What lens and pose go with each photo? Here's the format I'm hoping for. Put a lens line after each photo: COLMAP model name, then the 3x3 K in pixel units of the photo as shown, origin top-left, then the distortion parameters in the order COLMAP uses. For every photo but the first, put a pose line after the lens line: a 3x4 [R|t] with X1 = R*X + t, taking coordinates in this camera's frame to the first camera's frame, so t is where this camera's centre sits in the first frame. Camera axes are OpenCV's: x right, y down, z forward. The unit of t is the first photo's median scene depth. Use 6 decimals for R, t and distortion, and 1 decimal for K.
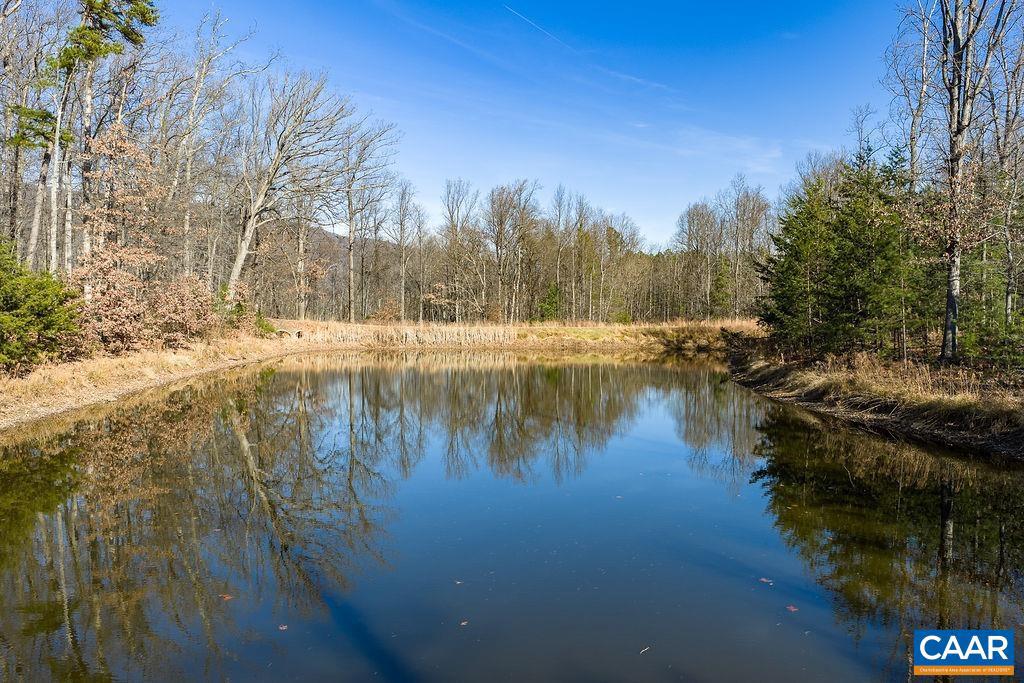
lens RADIAL K [[842.9, 0, 513.8], [0, 842.9, 340.2], [0, 0, 1]] dist [0.017027, -0.029326]
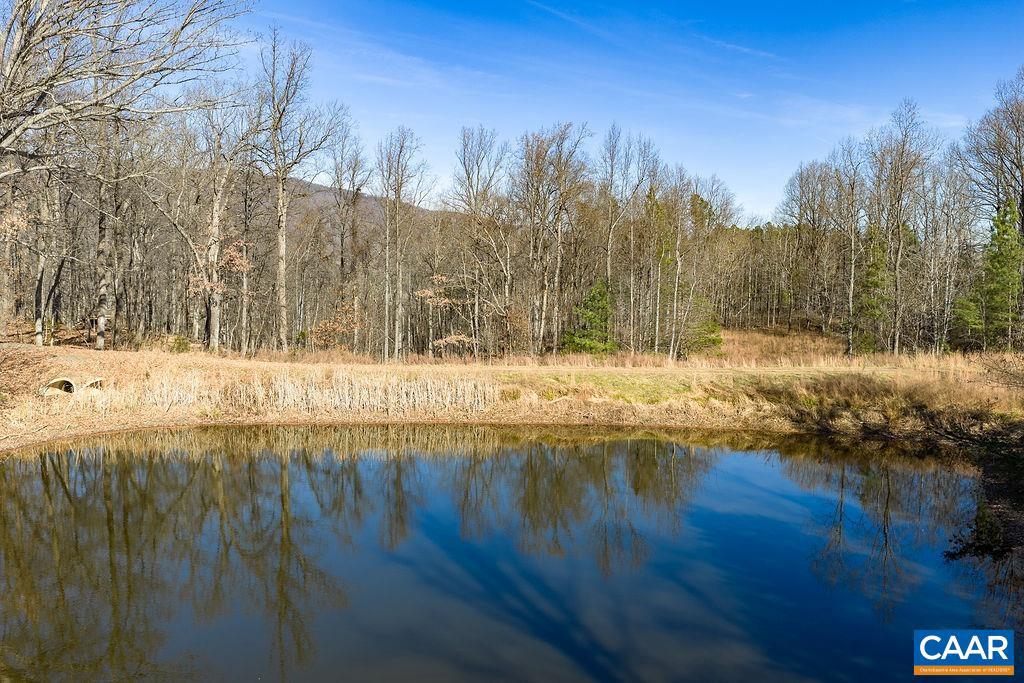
lens RADIAL K [[842.9, 0, 509.1], [0, 842.9, 343.4], [0, 0, 1]] dist [0.017027, -0.029326]
pose [[0.994324, 0.012219, -0.105693, 0.040173], [-0.008492, 0.999328, 0.035644, -0.034759], [0.106058, -0.034544, 0.993760, 0.303430]]
